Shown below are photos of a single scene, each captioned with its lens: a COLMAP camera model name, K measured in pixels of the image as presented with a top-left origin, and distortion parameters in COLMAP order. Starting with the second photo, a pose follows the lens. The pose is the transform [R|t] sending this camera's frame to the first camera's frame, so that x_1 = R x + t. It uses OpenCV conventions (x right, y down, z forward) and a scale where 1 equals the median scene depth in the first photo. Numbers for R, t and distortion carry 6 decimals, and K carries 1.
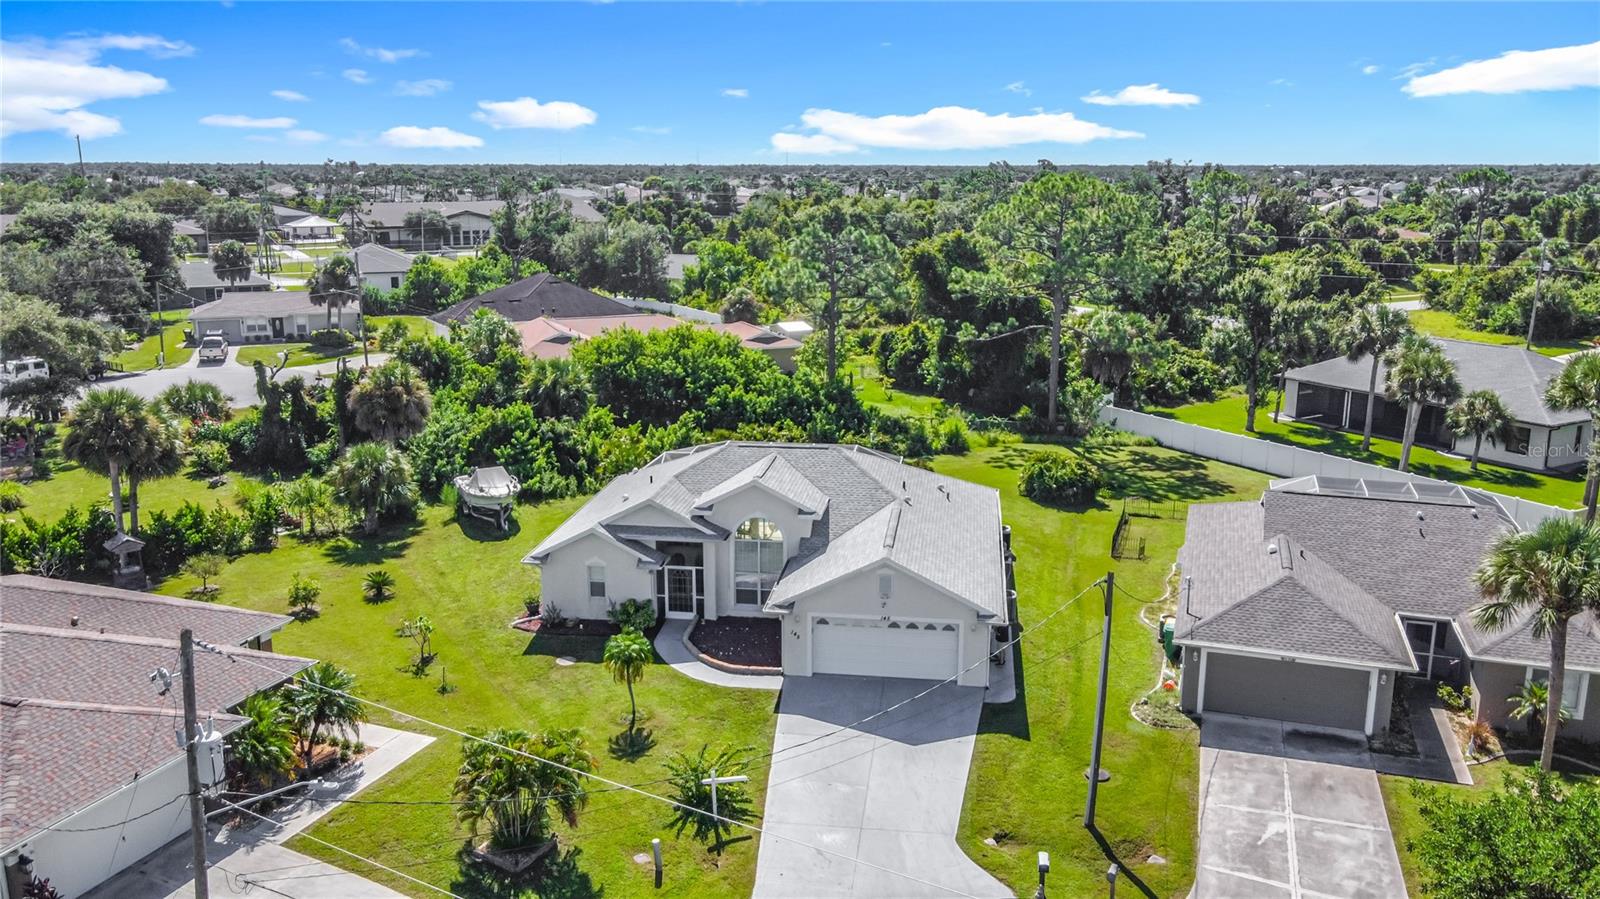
lens RADIAL K [[1189.7, 0, 800.7], [0, 1189.7, 477.0], [0, 0, 1]] dist [0.001400, 0.007350]
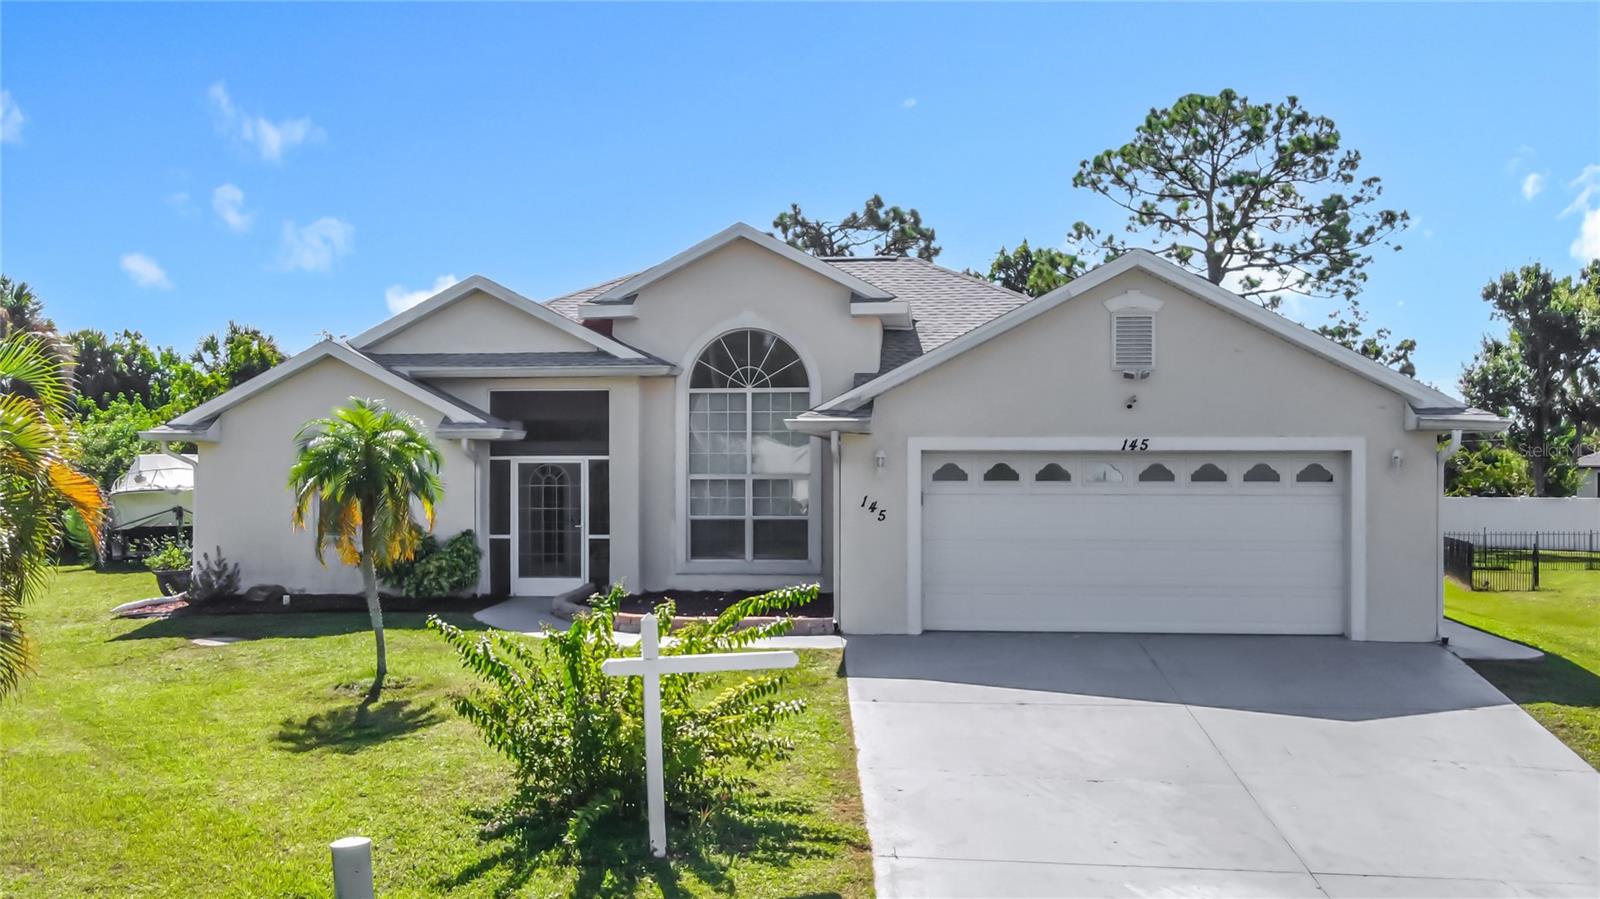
lens RADIAL K [[1433.7, 0, 795.7], [0, 1433.7, 573.6], [0, 0, 1]] dist [-0.000481, 0.000025]
pose [[0.998560, 0.001215, 0.053629, -0.032434], [0.010767, 0.974859, -0.222563, 0.158846], [-0.052551, 0.222820, 0.973442, 0.386607]]
